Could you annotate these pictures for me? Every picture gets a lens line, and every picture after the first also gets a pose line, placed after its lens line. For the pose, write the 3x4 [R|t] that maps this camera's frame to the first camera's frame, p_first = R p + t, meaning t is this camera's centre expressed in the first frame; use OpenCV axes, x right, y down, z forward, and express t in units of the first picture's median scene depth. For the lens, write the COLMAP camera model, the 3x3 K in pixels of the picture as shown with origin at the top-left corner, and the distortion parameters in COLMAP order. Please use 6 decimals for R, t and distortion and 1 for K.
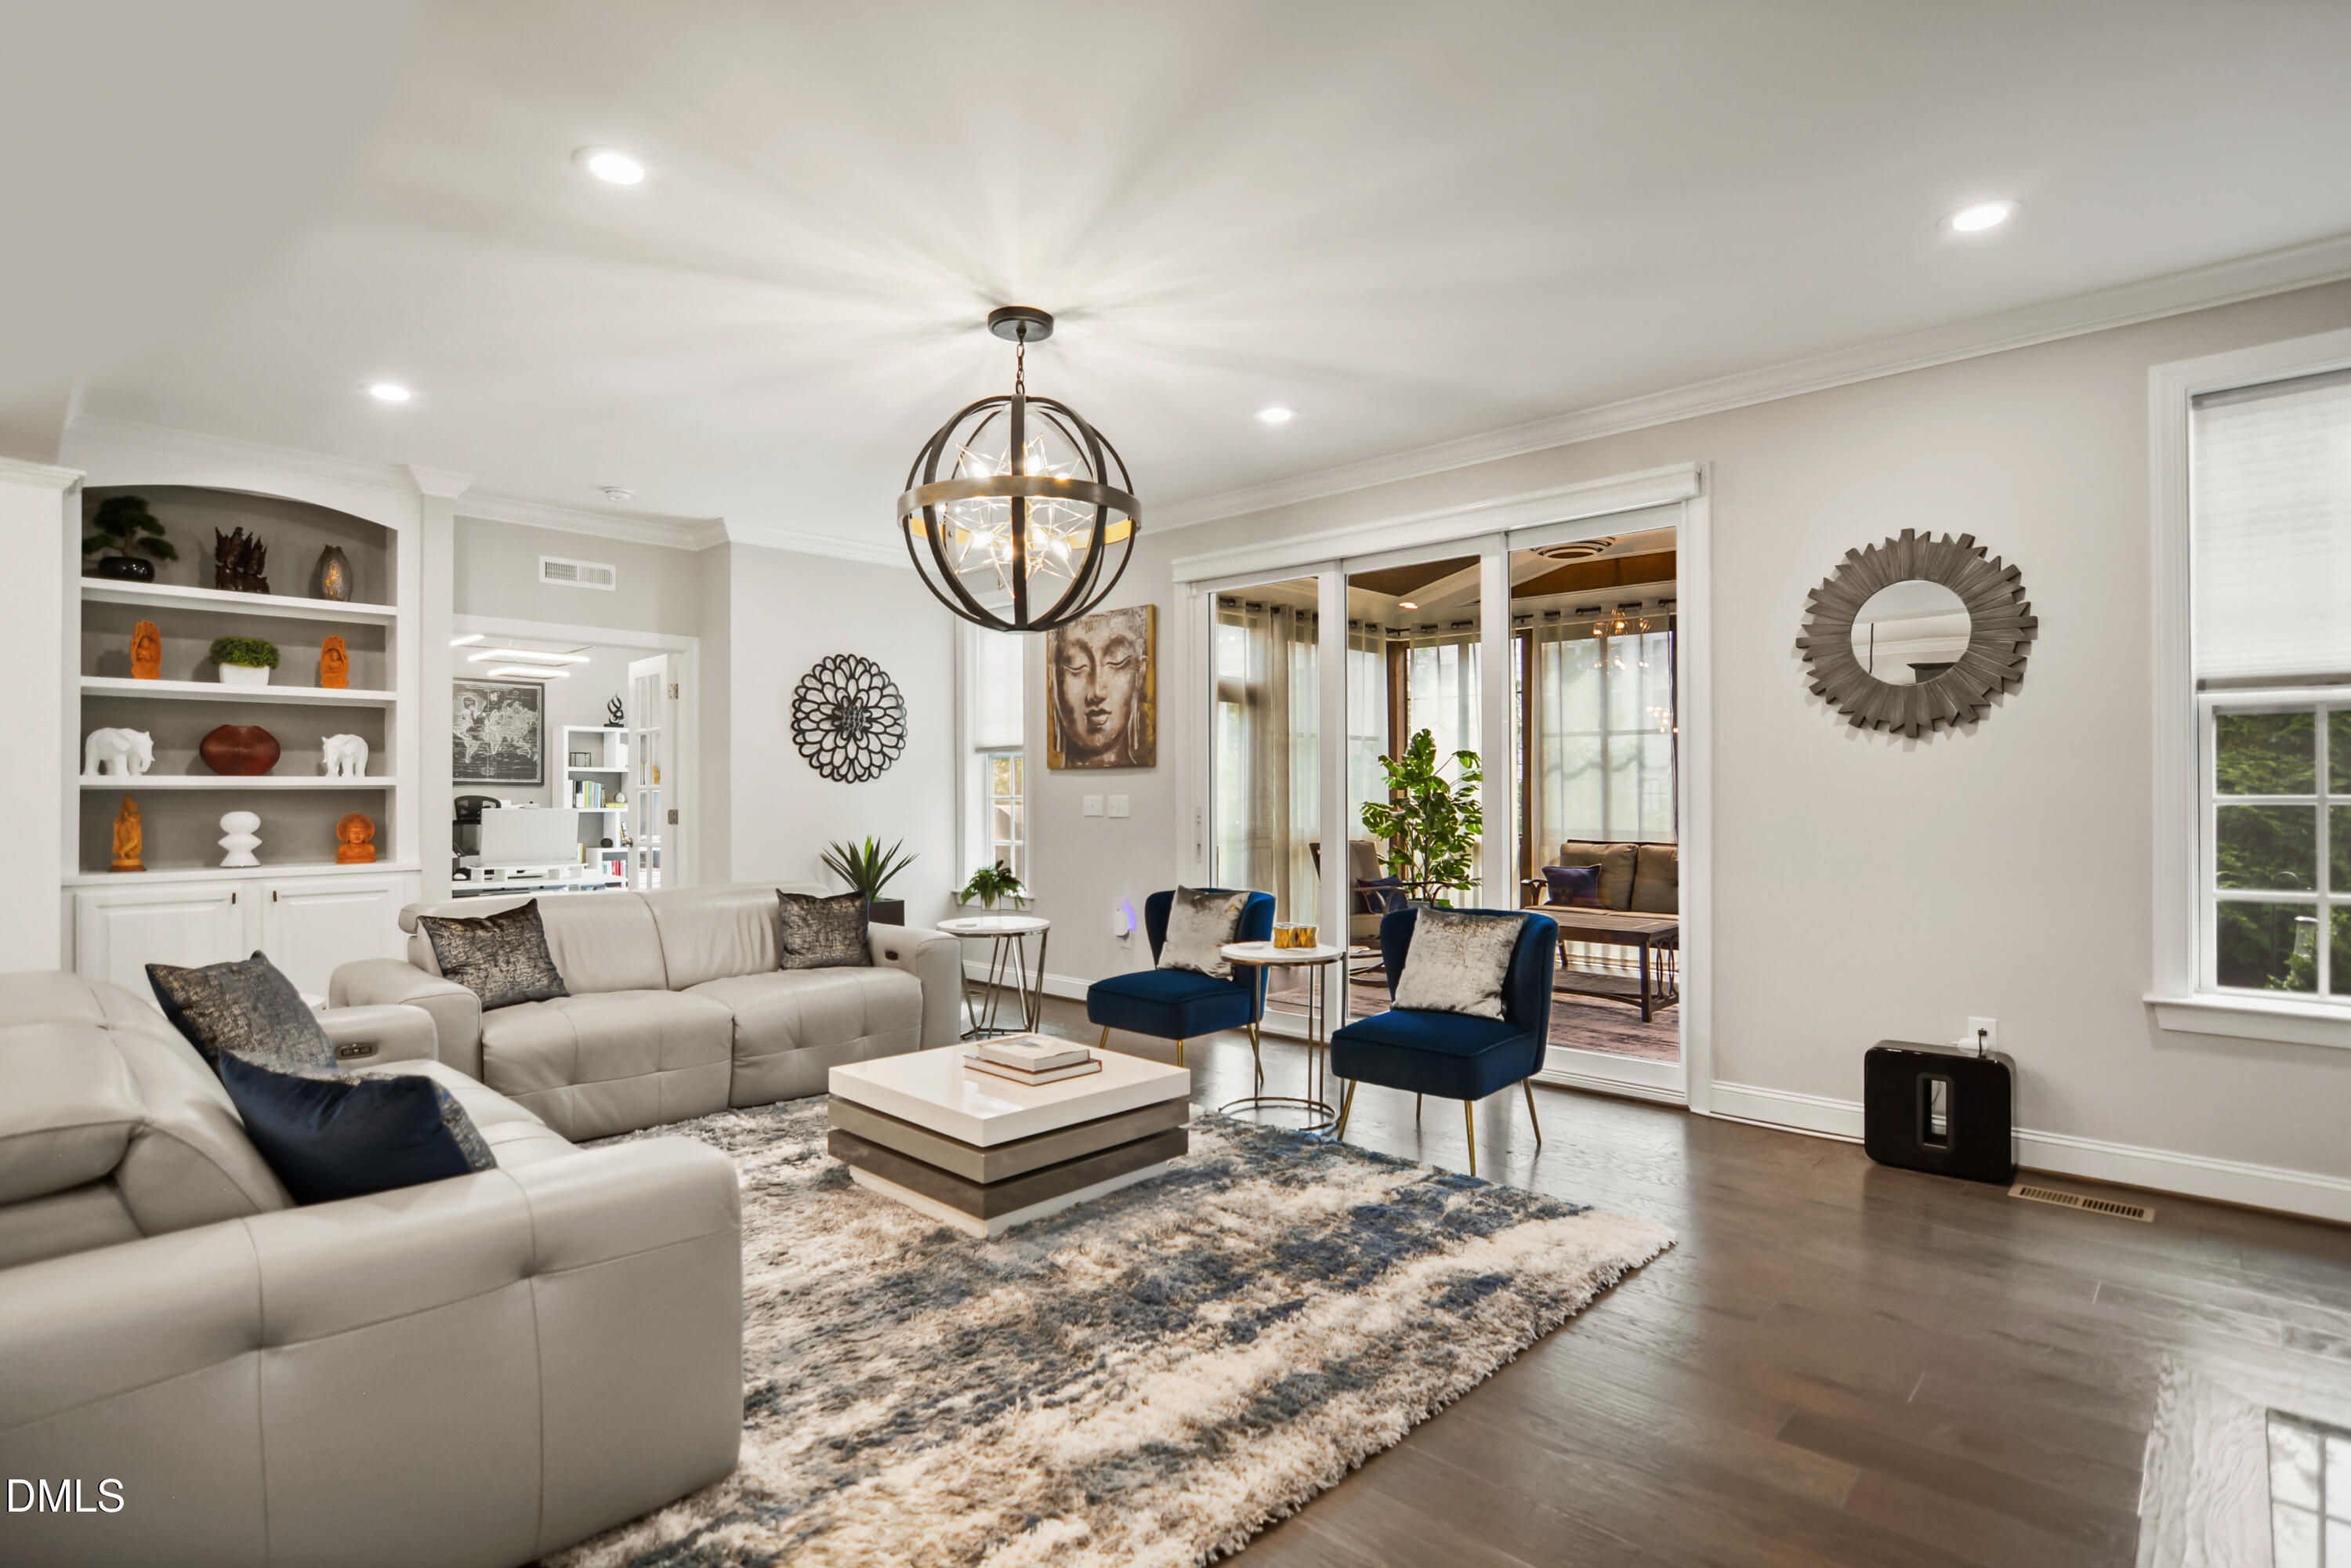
lens RADIAL K [[1183.2, 0, 1175.5], [0, 1183.2, 784.0], [0, 0, 1]] dist [0.003793, 0.001767]
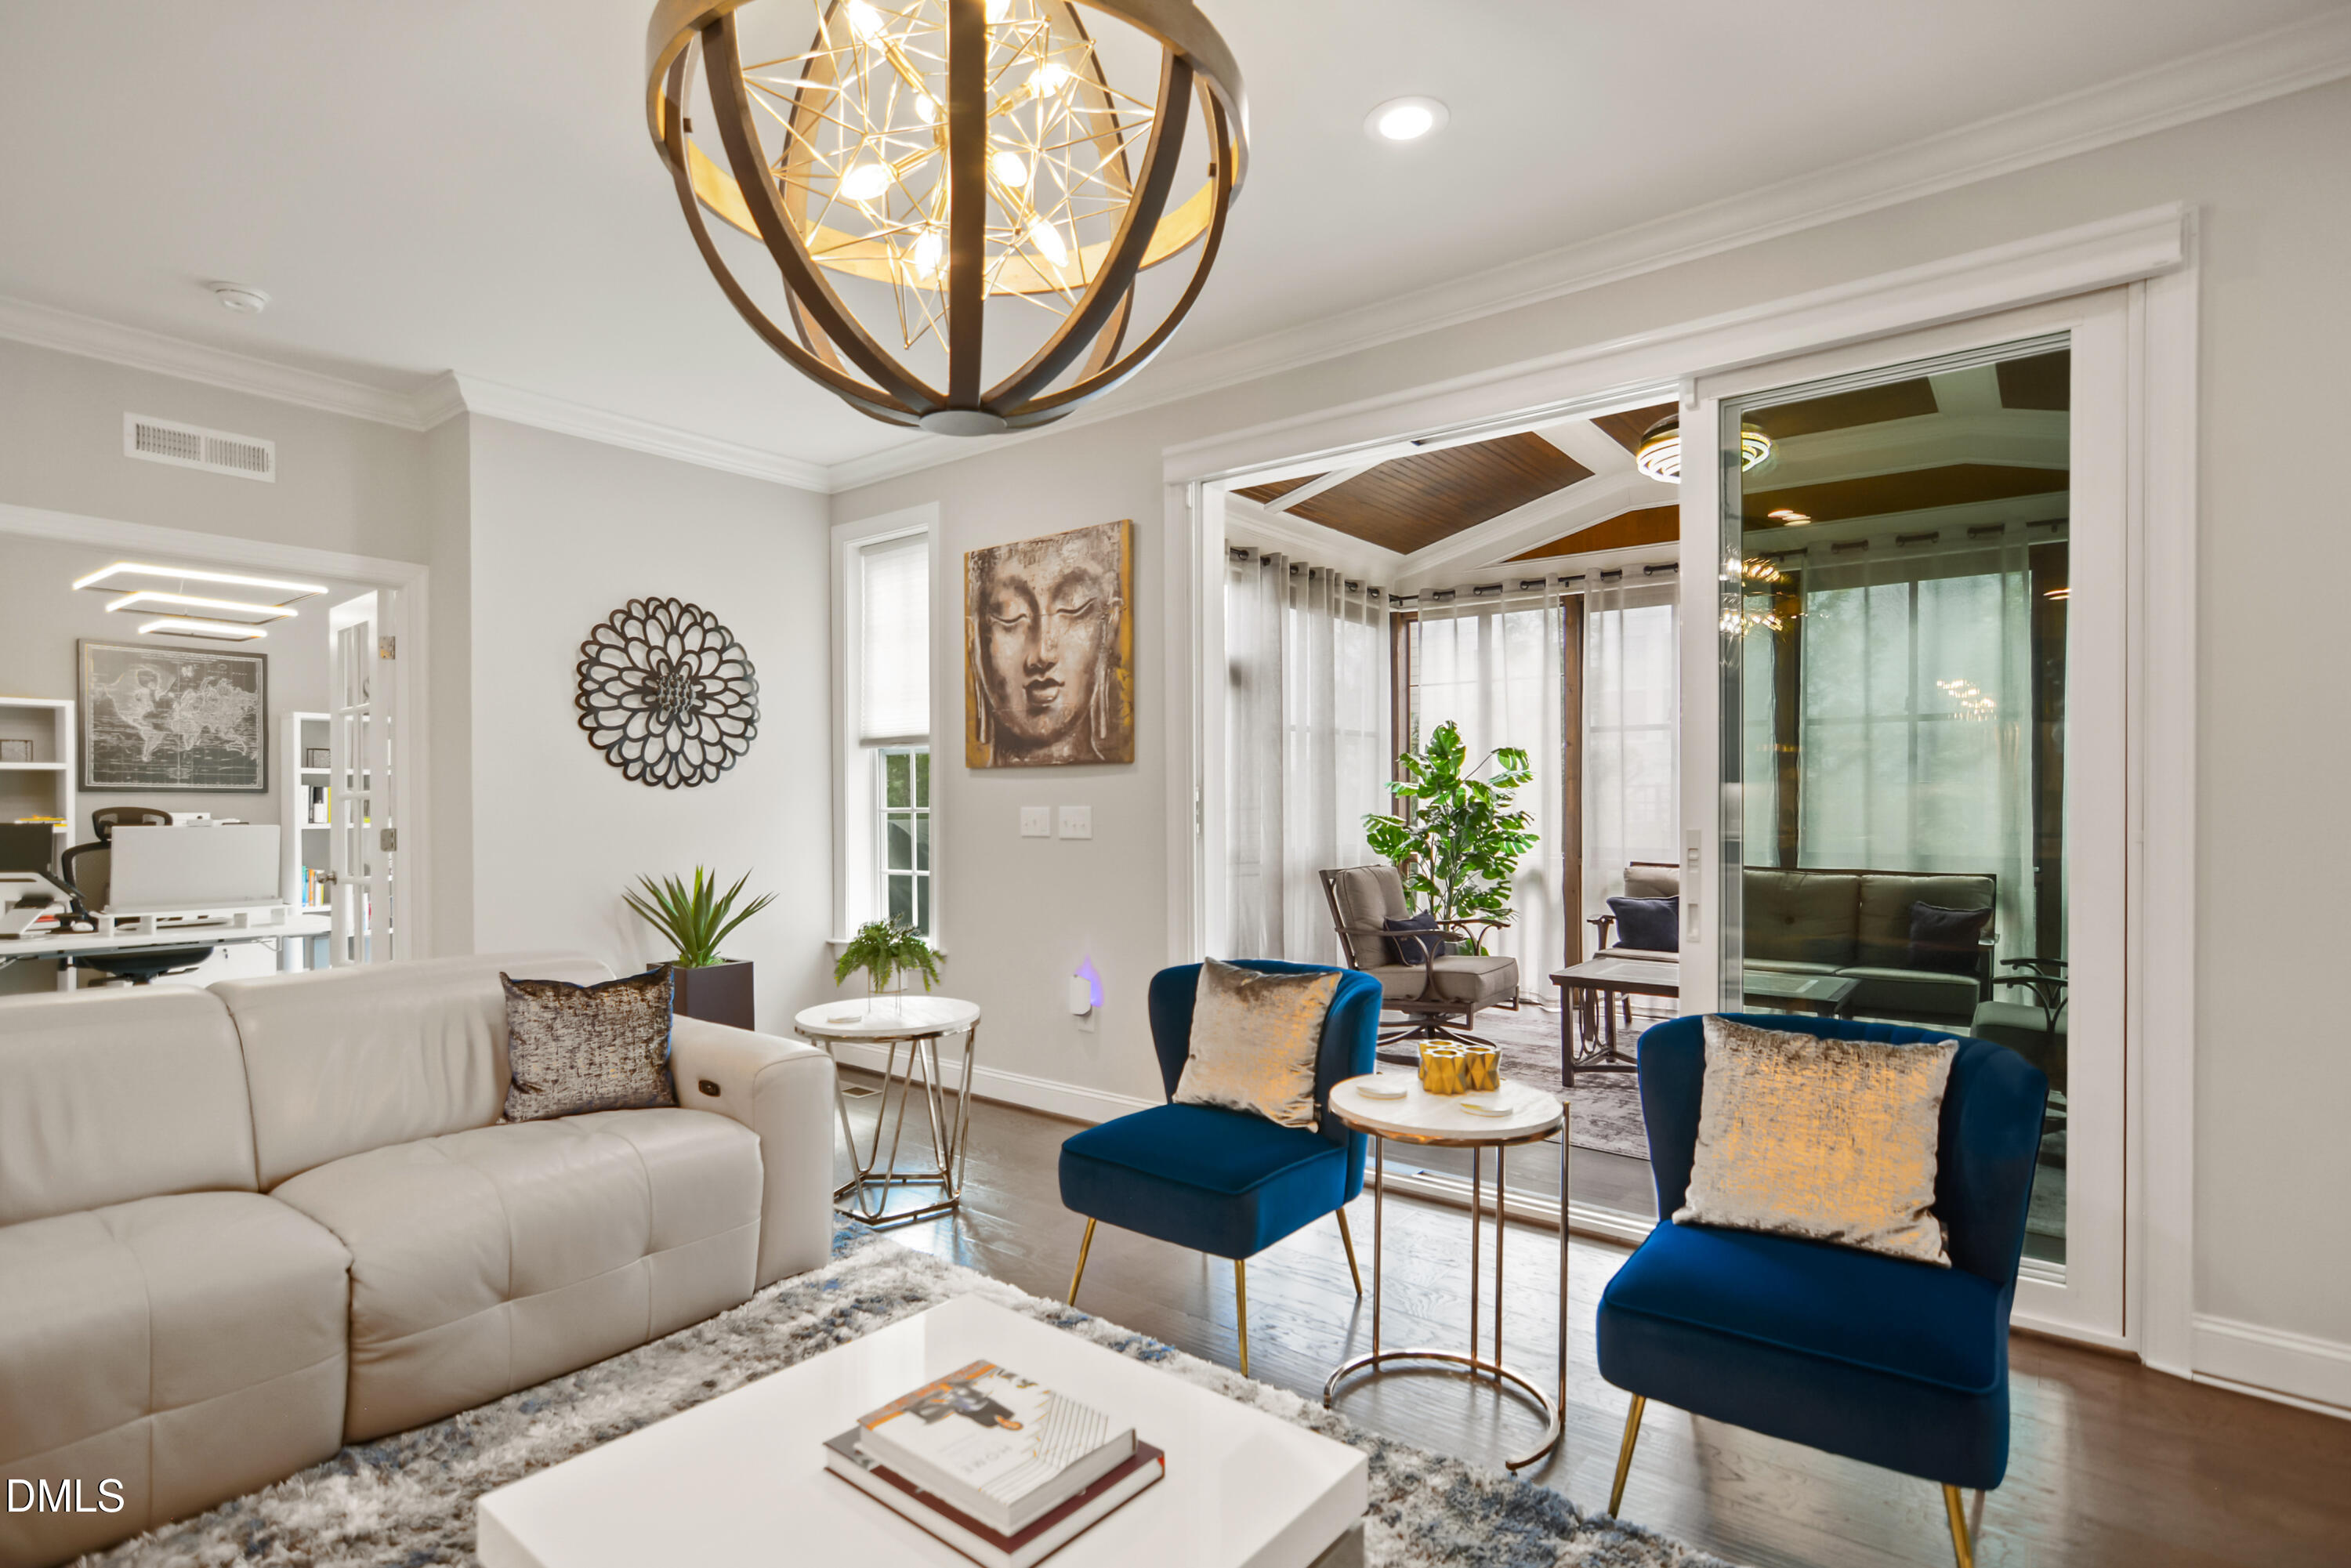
lens RADIAL K [[1169.9, 0, 1166.5], [0, 1169.9, 810.2], [0, 0, 1]] dist [-0.002488, 0.000814]
pose [[0.996347, -0.000930, 0.085387, -0.051494], [-0.000255, 0.999904, 0.013863, 0.002352], [-0.085392, -0.013834, 0.996251, 0.318498]]
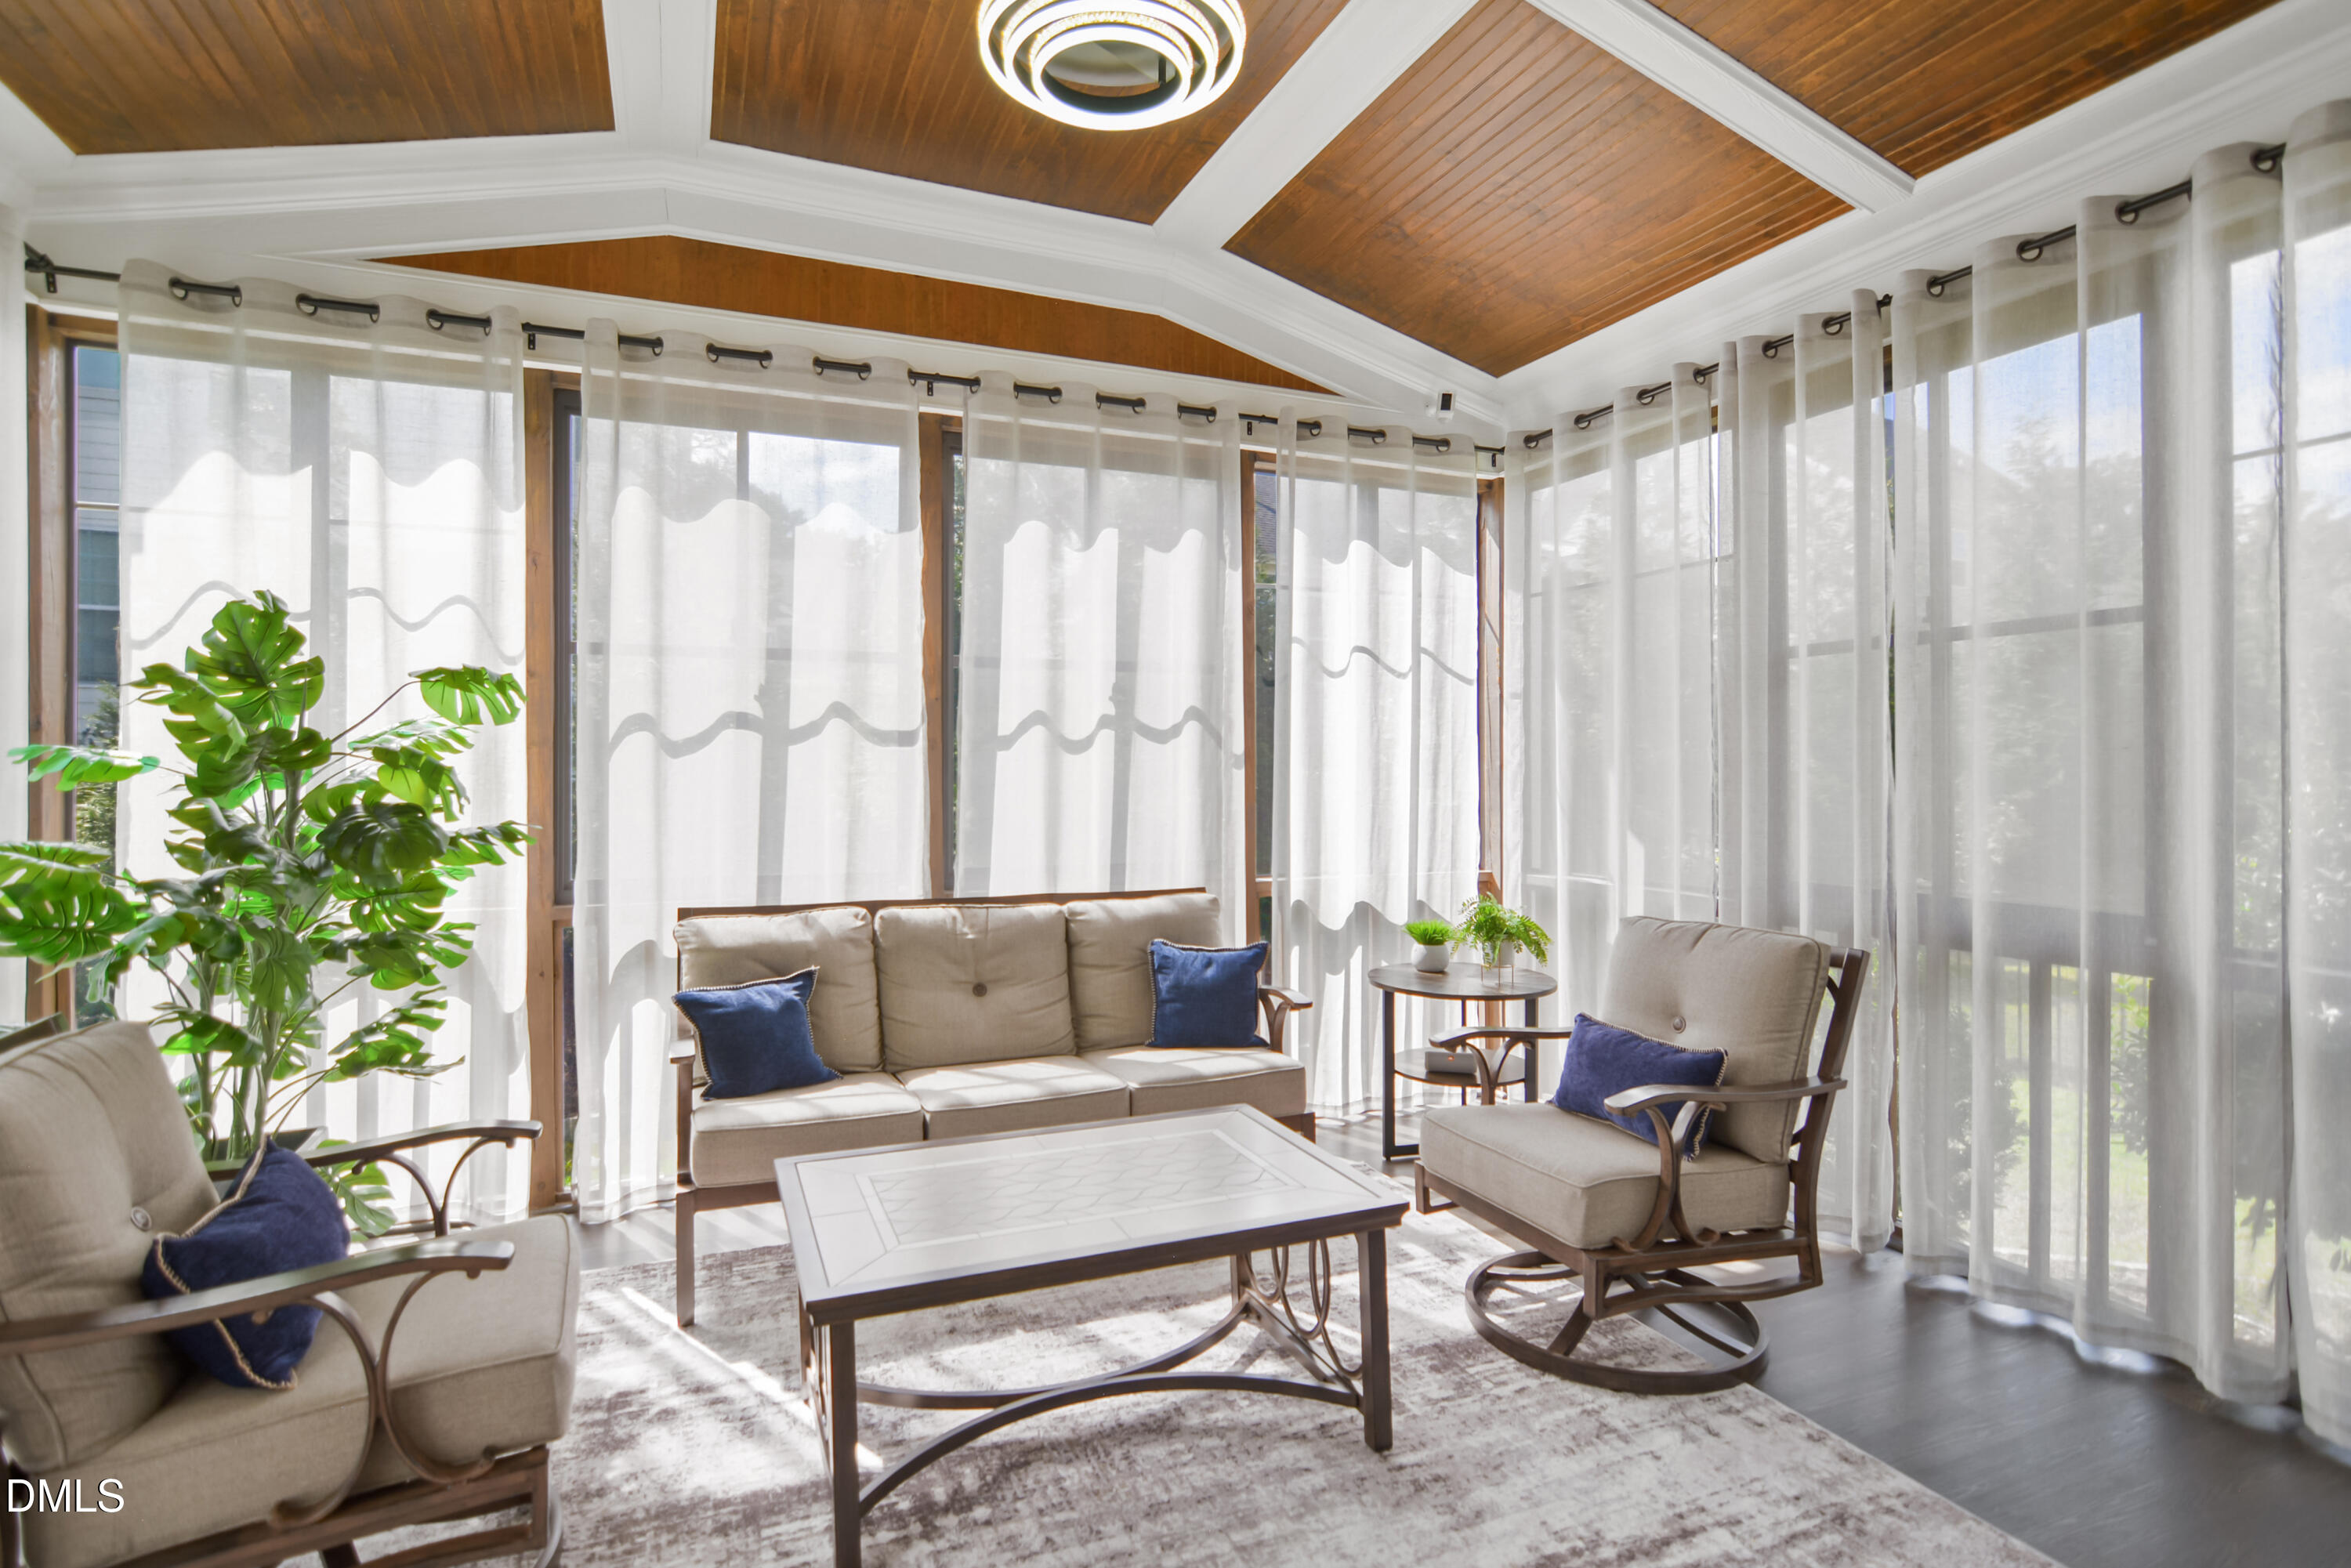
lens RADIAL K [[1141.0, 0, 1167.8], [0, 1141.0, 772.5], [0, 0, 1]] dist [-0.003653, -0.000260]
pose [[0.406610, 0.001871, 0.913600, 0.049275], [-0.009494, 0.999953, 0.002177, -0.003690], [-0.913553, -0.009559, 0.406608, 0.857365]]
